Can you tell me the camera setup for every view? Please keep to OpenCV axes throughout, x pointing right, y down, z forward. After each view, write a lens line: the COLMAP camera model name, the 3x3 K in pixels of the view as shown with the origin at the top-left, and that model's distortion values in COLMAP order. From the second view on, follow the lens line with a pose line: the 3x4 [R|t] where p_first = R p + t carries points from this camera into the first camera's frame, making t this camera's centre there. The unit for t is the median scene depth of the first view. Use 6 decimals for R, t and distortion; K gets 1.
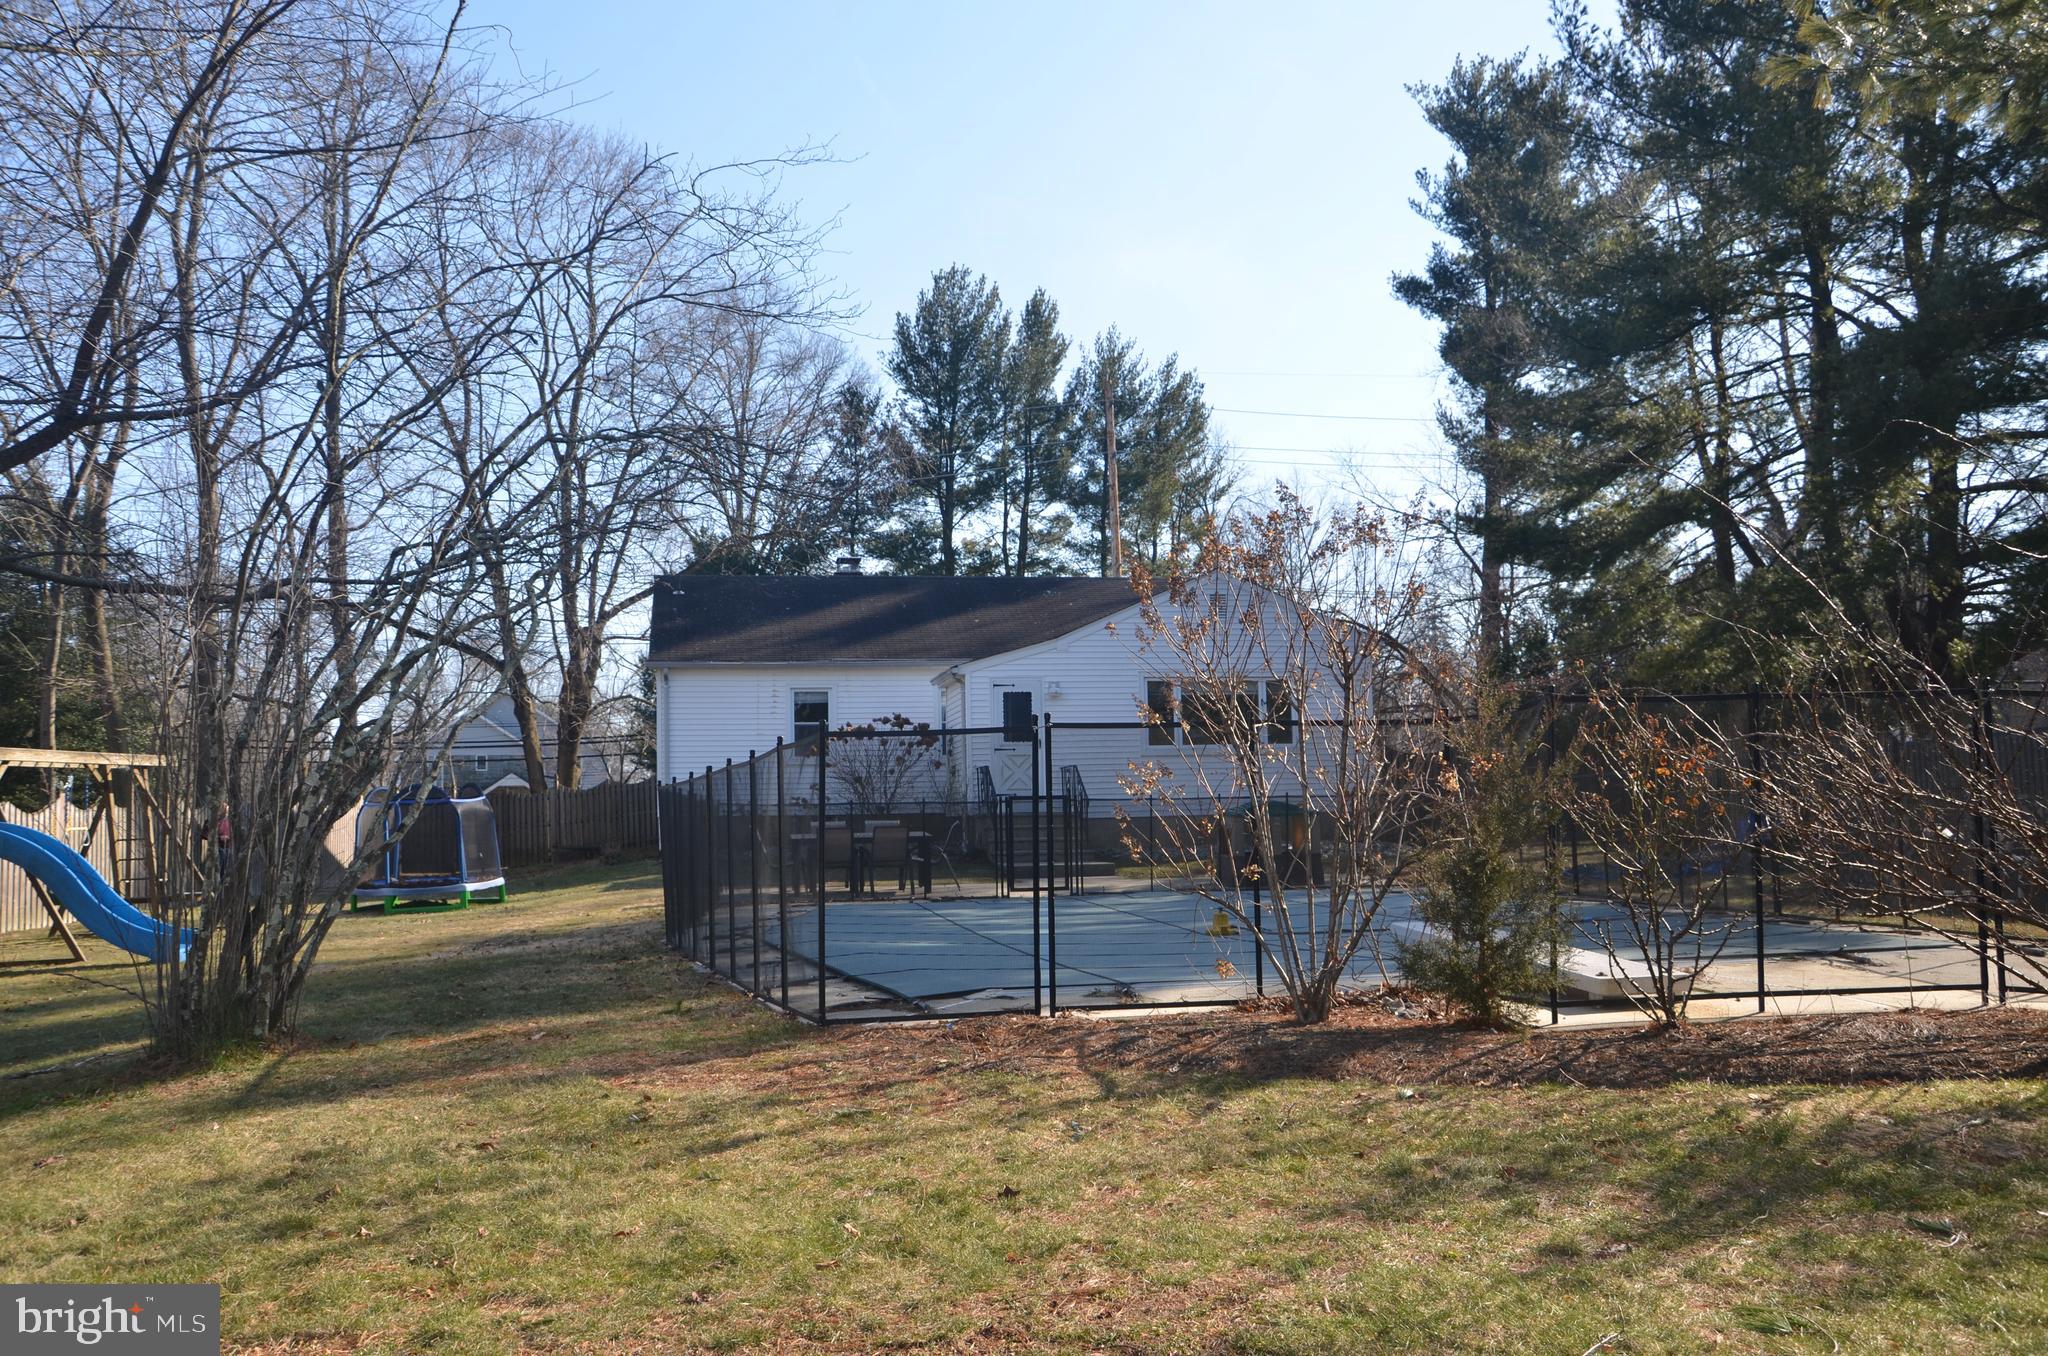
lens RADIAL K [[1716.5, 0, 1027.1], [0, 1716.5, 682.7], [0, 0, 1]] dist [-0.126590, 0.143491]
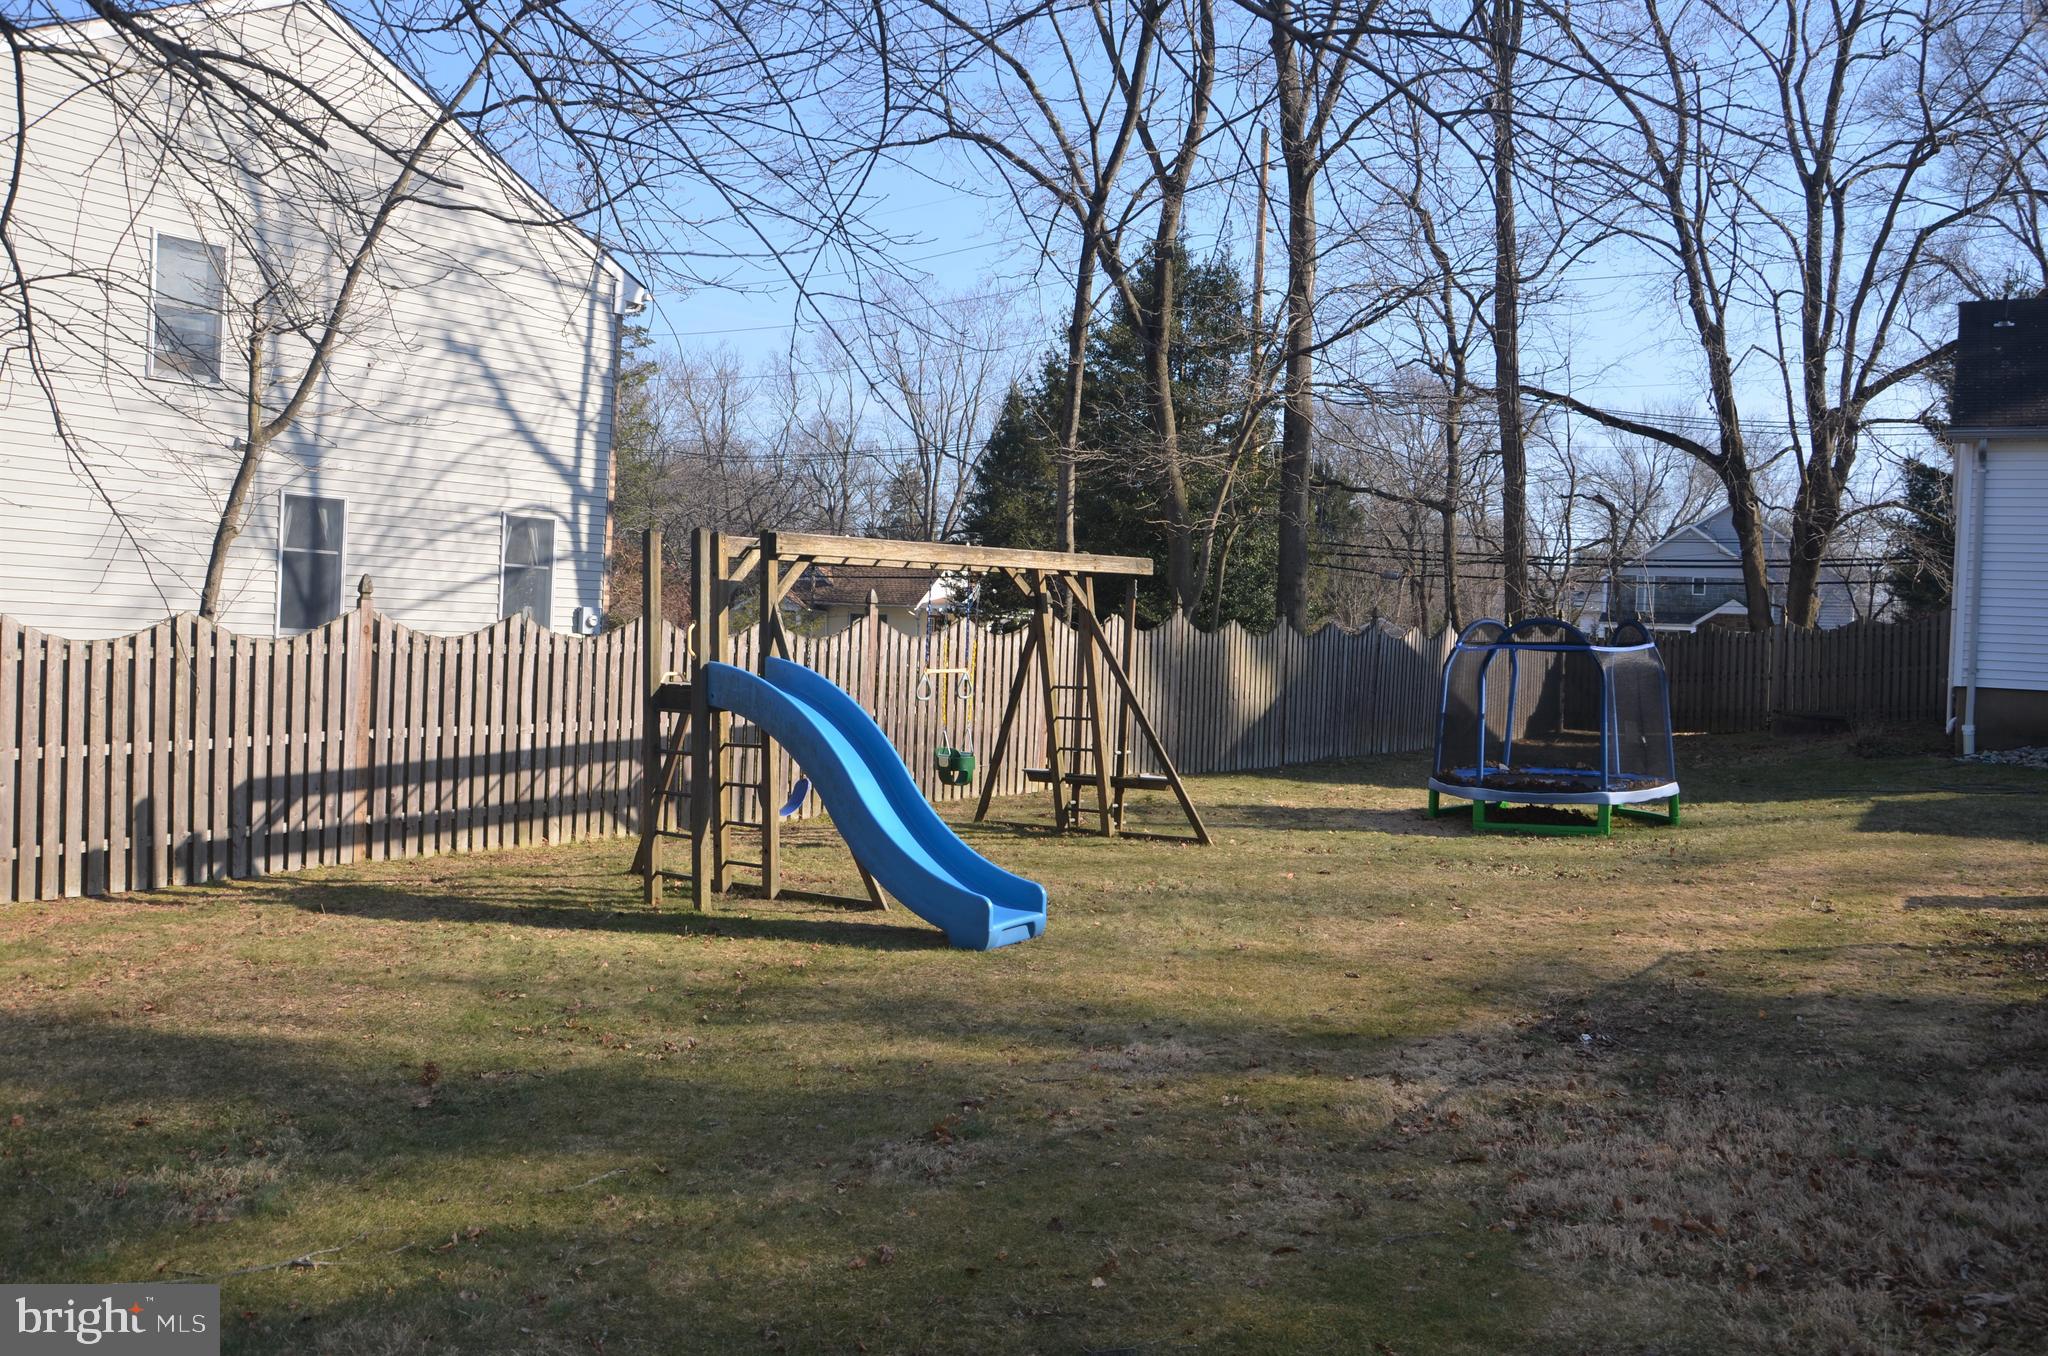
lens RADIAL K [[1716.5, 0, 1027.1], [0, 1716.5, 682.7], [0, 0, 1]] dist [-0.126590, 0.143491]
pose [[0.767783, 0.071056, -0.636758, -0.051096], [-0.003773, 0.994316, 0.106407, 0.008638], [0.640699, -0.079295, 0.763687, 0.188003]]
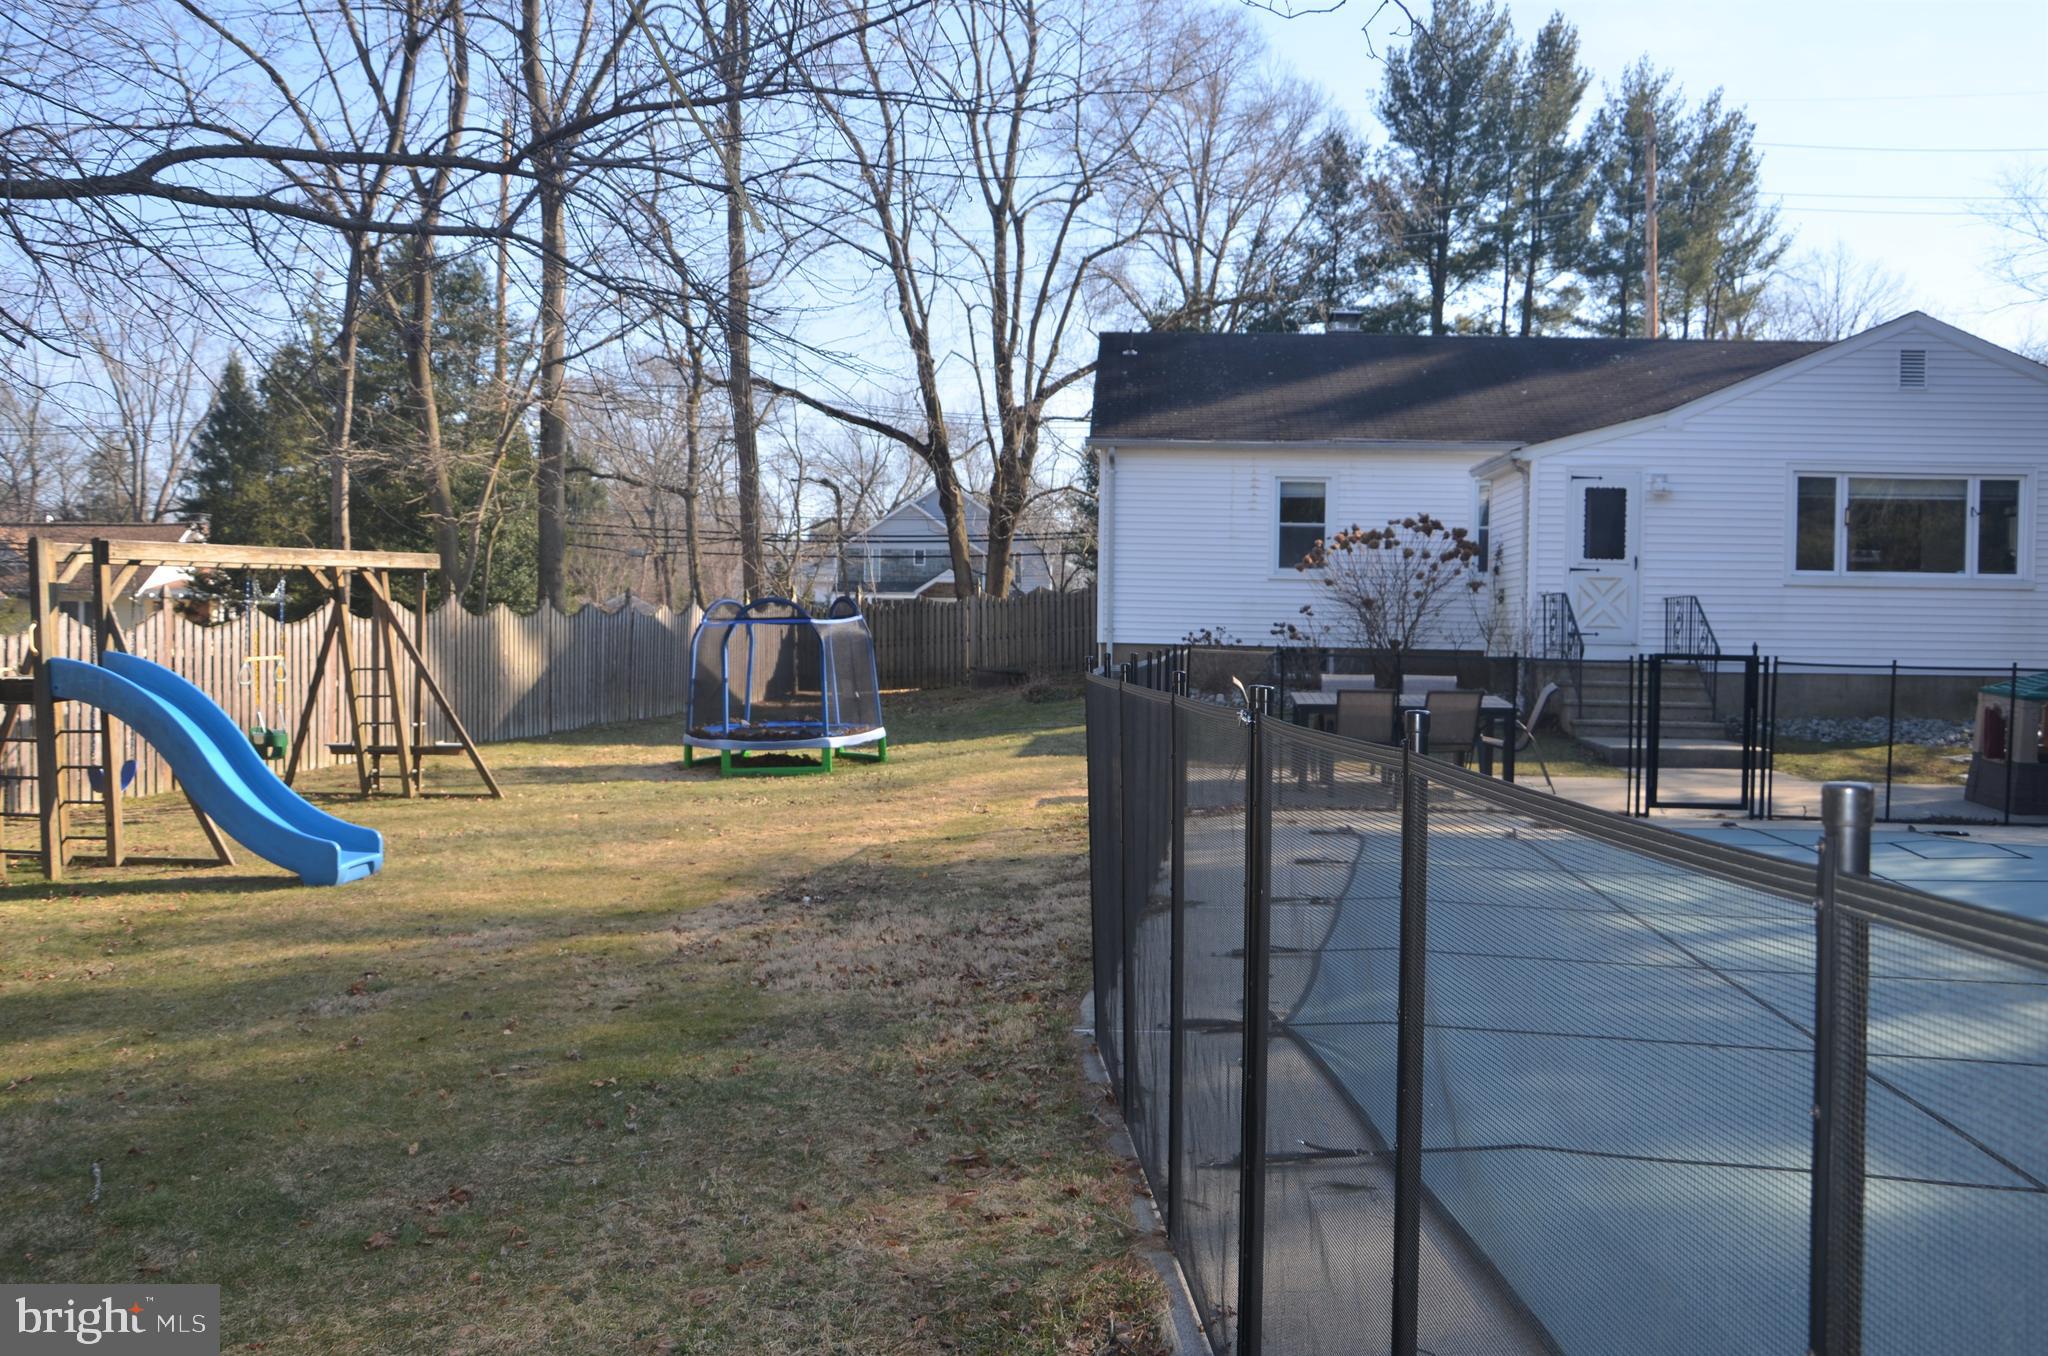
lens RADIAL K [[1716.5, 0, 1027.1], [0, 1716.5, 682.7], [0, 0, 1]] dist [-0.126590, 0.143491]
pose [[0.966574, 0.044714, -0.252457, -0.029084], [-0.015064, 0.992878, 0.118181, 0.003352], [0.255944, -0.110427, 0.960364, 0.141030]]
